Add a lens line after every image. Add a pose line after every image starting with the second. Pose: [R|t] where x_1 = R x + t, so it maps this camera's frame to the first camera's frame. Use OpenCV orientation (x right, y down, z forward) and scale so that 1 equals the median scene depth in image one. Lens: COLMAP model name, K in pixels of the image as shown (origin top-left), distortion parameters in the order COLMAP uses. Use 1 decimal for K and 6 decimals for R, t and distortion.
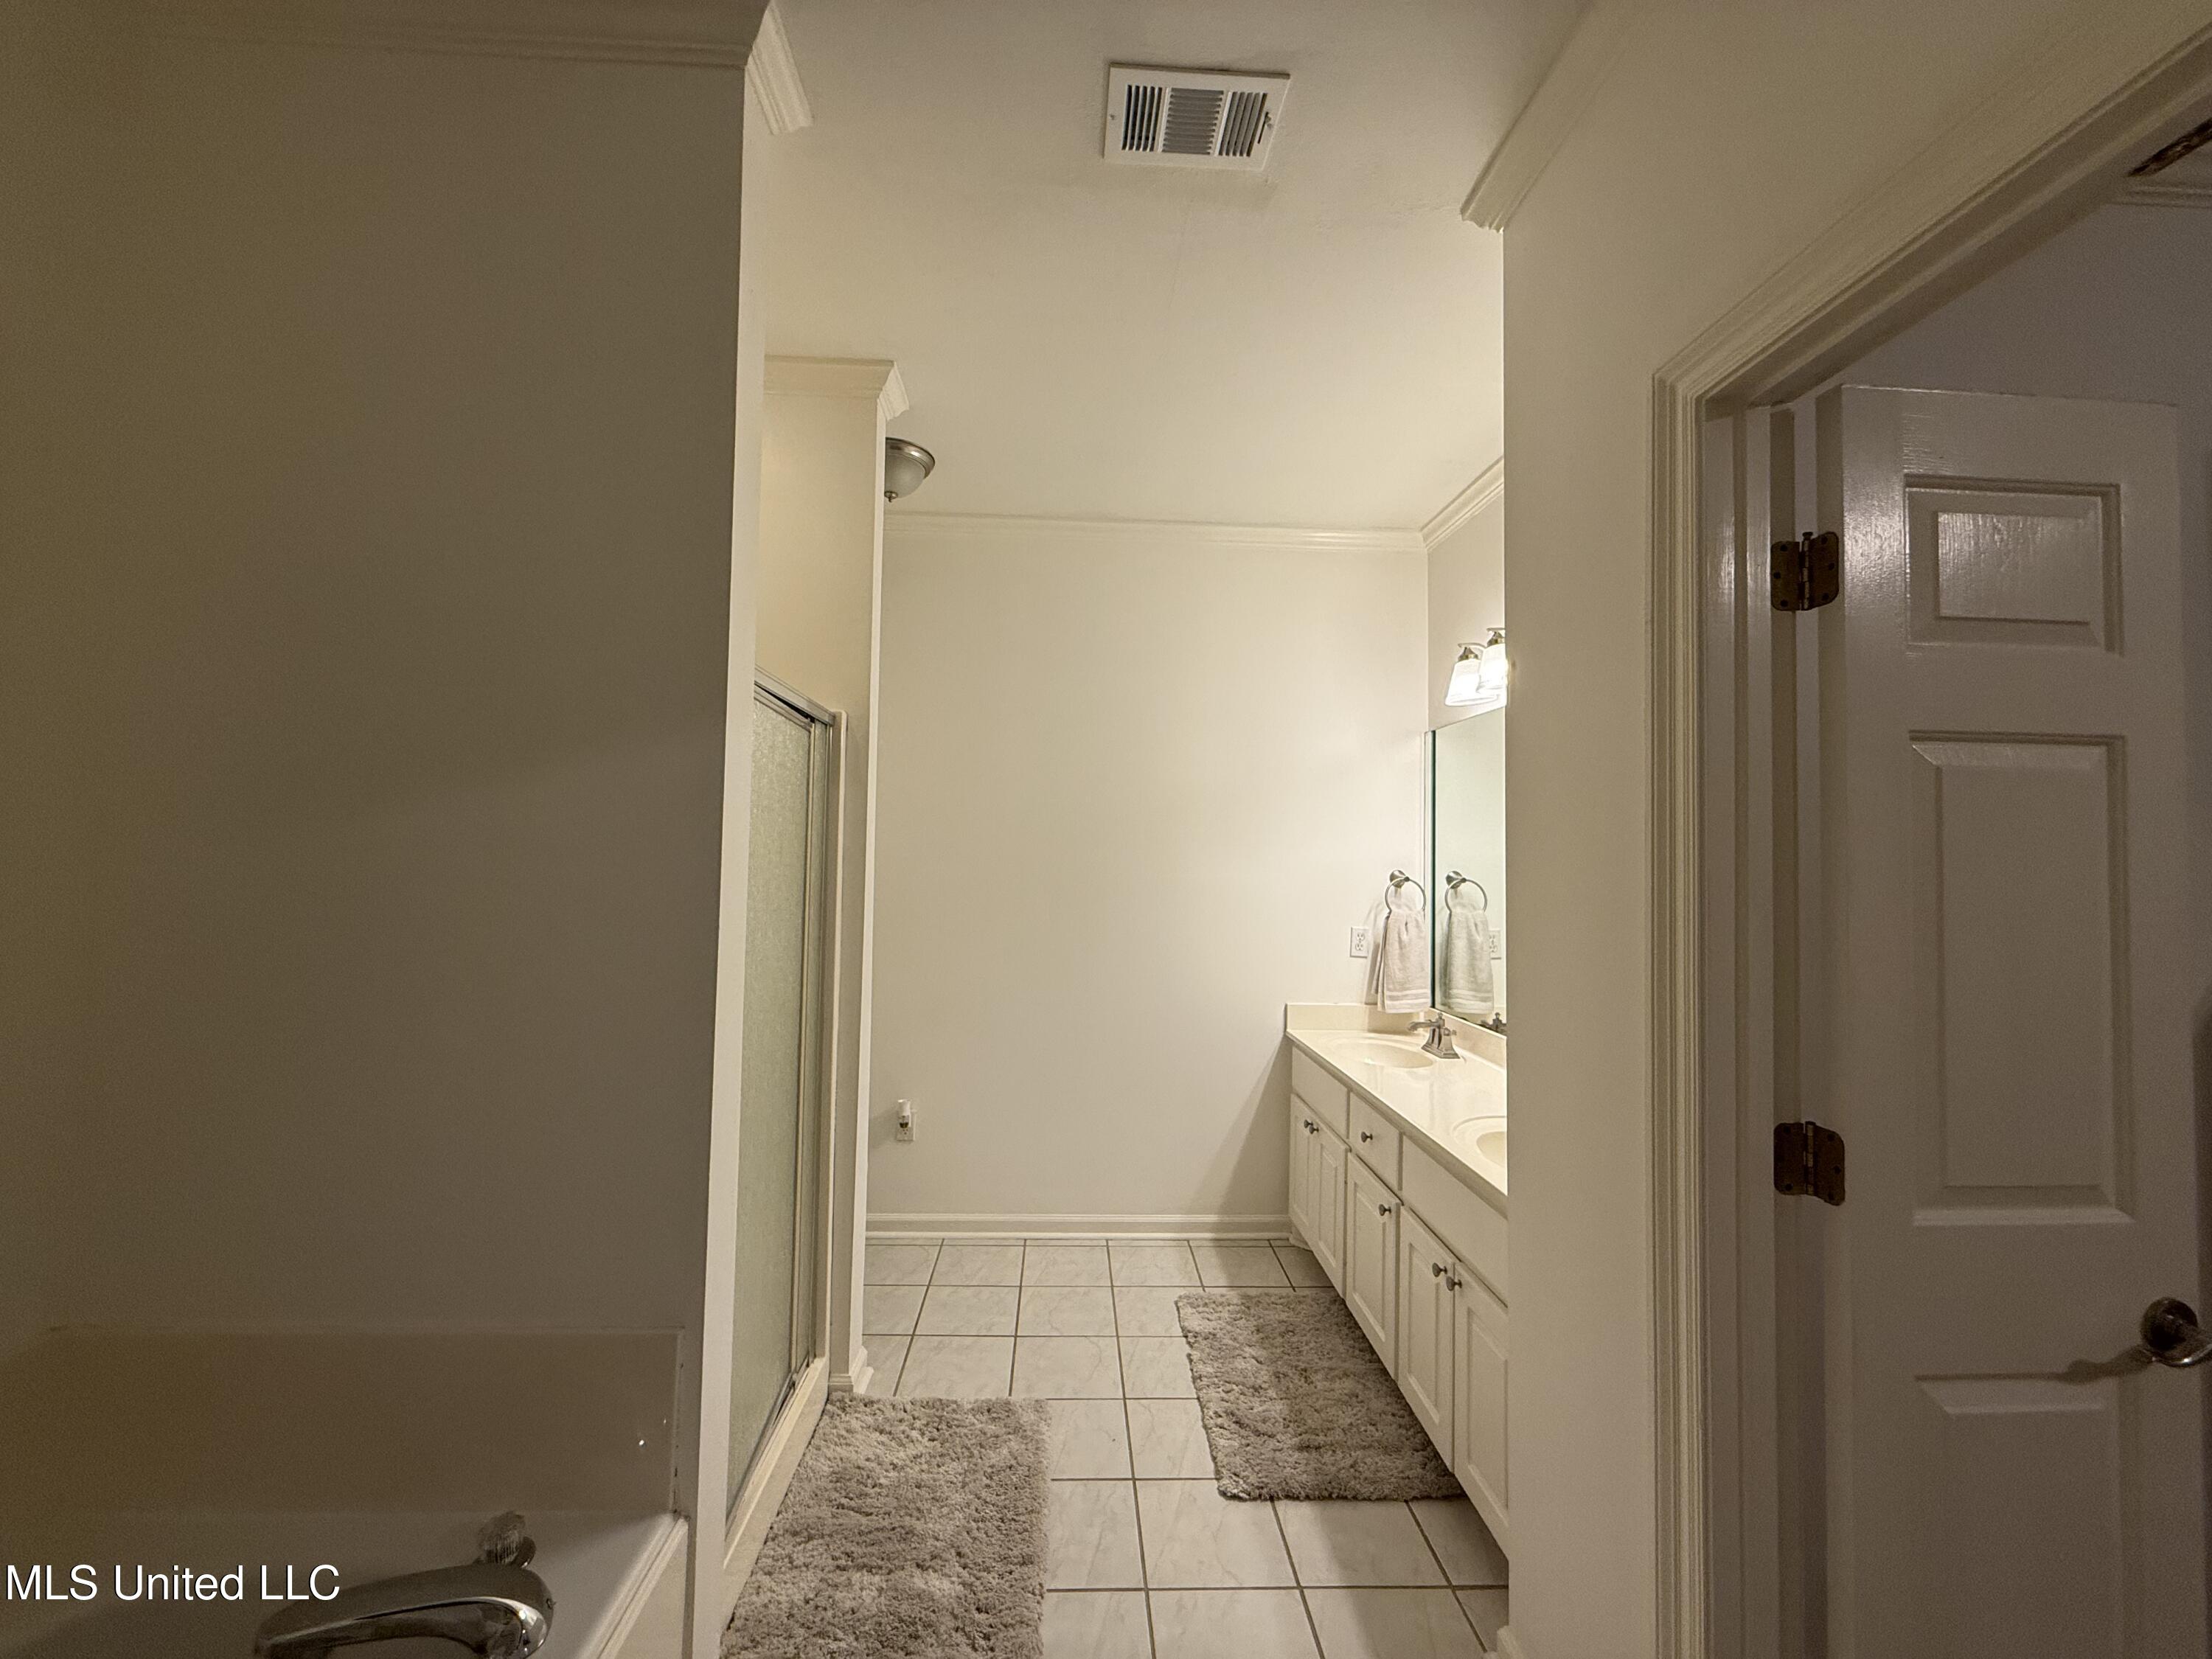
lens RADIAL K [[886.3, 0, 1101.9], [0, 886.3, 828.9], [0, 0, 1]] dist [0.000201, -0.000266]
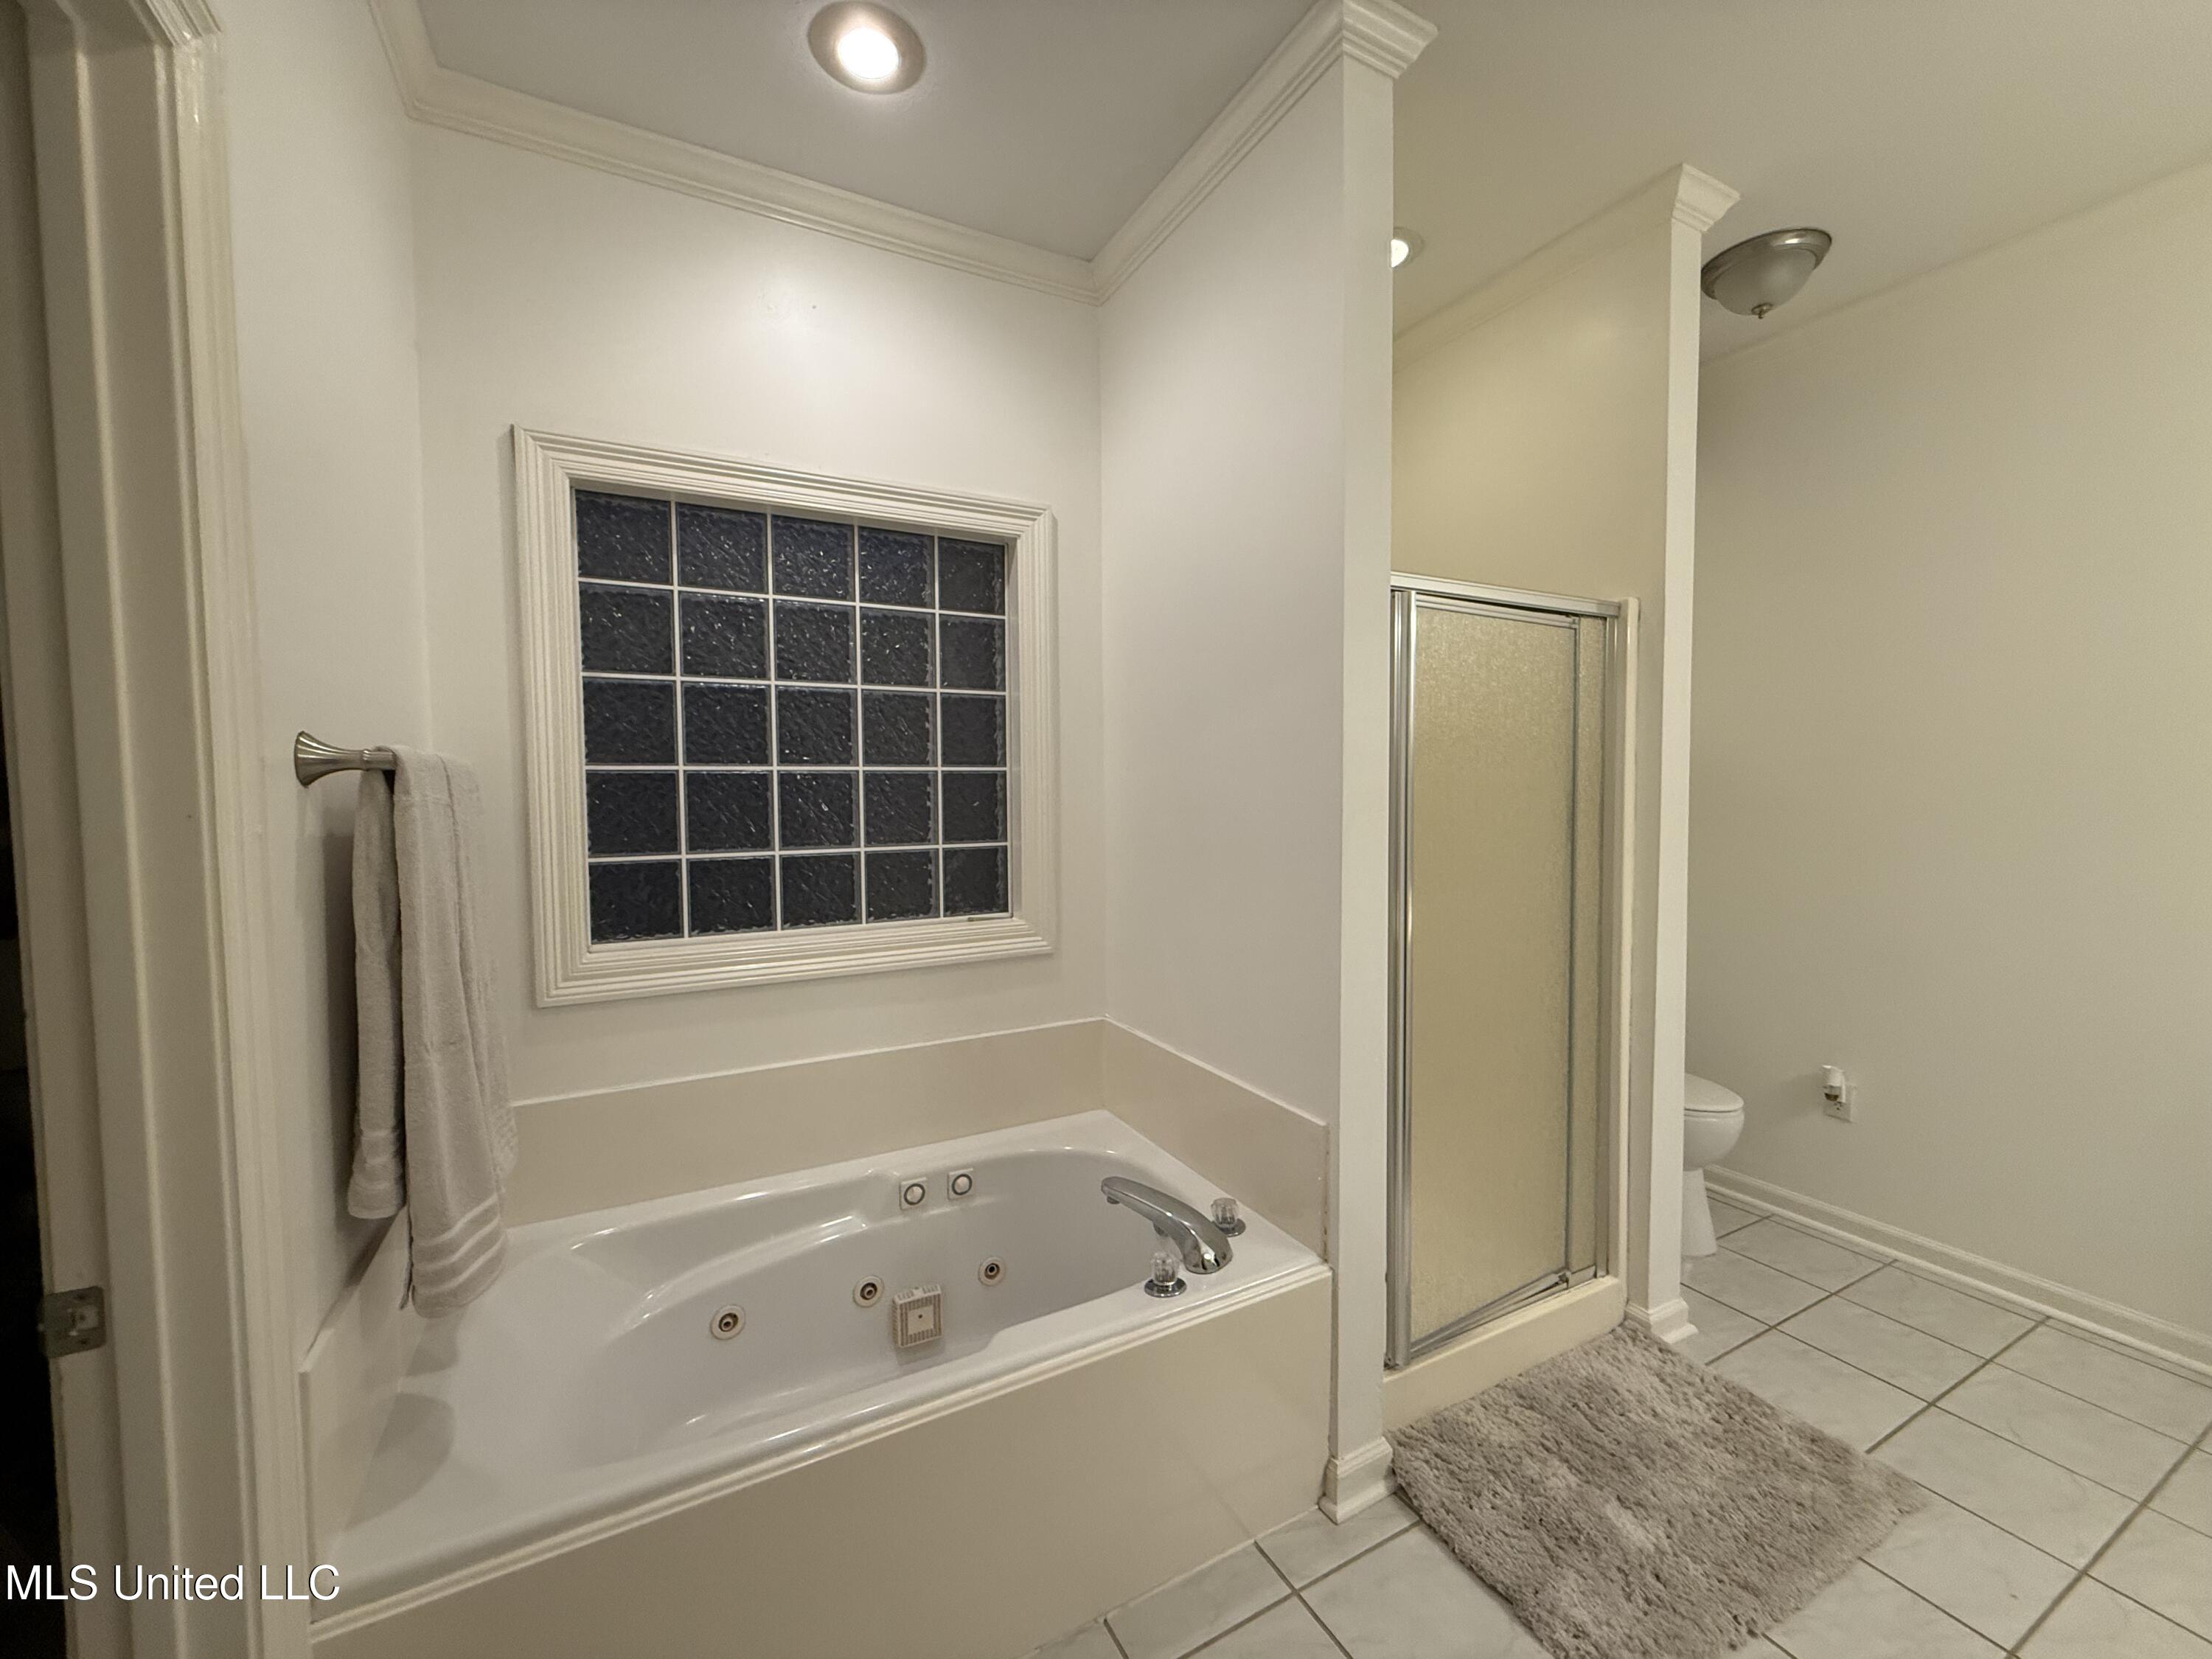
lens RADIAL K [[886.3, 0, 1101.9], [0, 886.3, 828.9], [0, 0, 1]] dist [0.000201, -0.000266]
pose [[0.426369, 0.017806, -0.904374, 0.337432], [0.042910, 0.998283, 0.039884, 0.048706], [0.903531, -0.055812, 0.424873, 0.119144]]
